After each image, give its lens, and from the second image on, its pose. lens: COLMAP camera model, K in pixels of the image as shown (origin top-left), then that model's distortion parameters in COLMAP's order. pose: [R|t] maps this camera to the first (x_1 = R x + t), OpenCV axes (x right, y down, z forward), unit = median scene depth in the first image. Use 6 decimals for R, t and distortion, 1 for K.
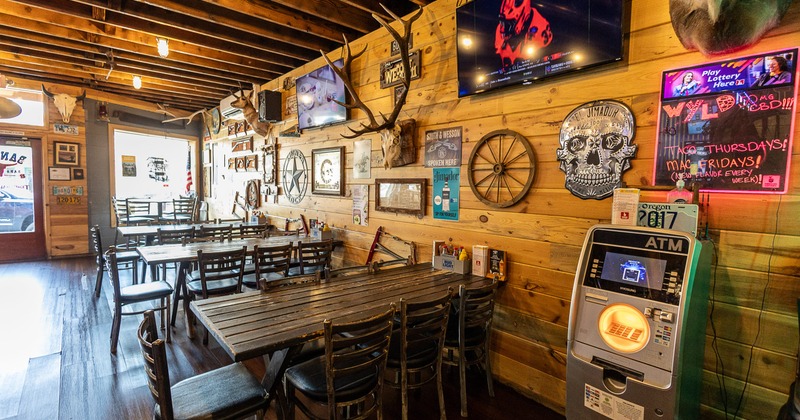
lens RADIAL K [[374.5, 0, 404.1], [0, 374.5, 211.6], [0, 0, 1]] dist [-0.004522, -0.000336]
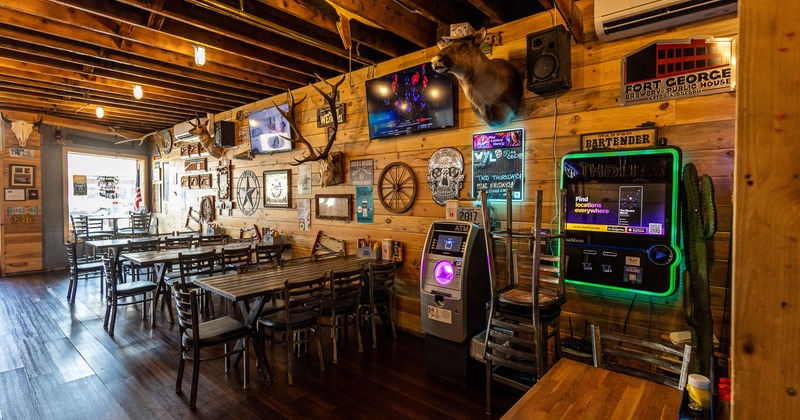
lens RADIAL K [[374.5, 0, 391.8], [0, 374.5, 203.3], [0, 0, 1]] dist [-0.004522, -0.000336]
pose [[0.993387, -0.028073, 0.111333, 0.043193], [0.033164, 0.998475, -0.044144, 0.010781], [-0.109923, 0.047544, 0.992802, -0.335154]]
